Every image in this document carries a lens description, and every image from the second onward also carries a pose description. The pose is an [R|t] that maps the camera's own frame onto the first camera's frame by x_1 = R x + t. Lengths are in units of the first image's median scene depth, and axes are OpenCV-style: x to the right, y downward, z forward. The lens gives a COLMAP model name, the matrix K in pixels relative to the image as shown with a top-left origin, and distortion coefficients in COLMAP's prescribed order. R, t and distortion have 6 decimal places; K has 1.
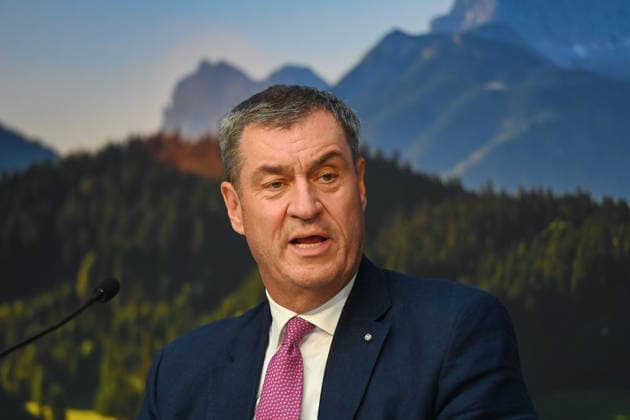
lens RADIAL K [[1016.3, 0, 313.9], [0, 1016.3, 188.4], [0, 0, 1]] dist [0.021015, 0.082962]
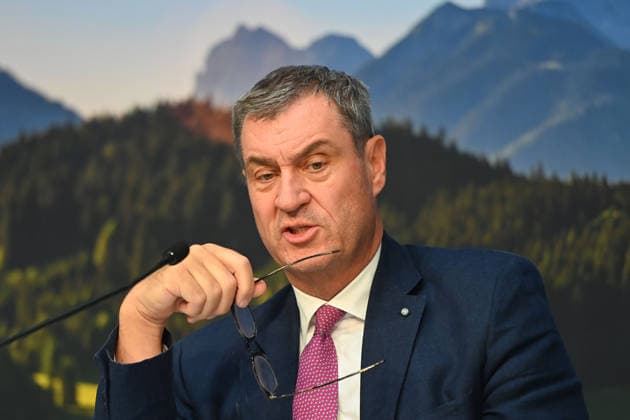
lens RADIAL K [[864.9, 0, 363.9], [0, 864.9, 185.5], [0, 0, 1]] dist [0.018450, 0.018669]
pose [[0.996187, 0.048208, 0.072713, -0.049904], [-0.048843, 0.998782, 0.006979, 0.014682], [-0.072289, -0.010504, 0.997328, 0.197452]]
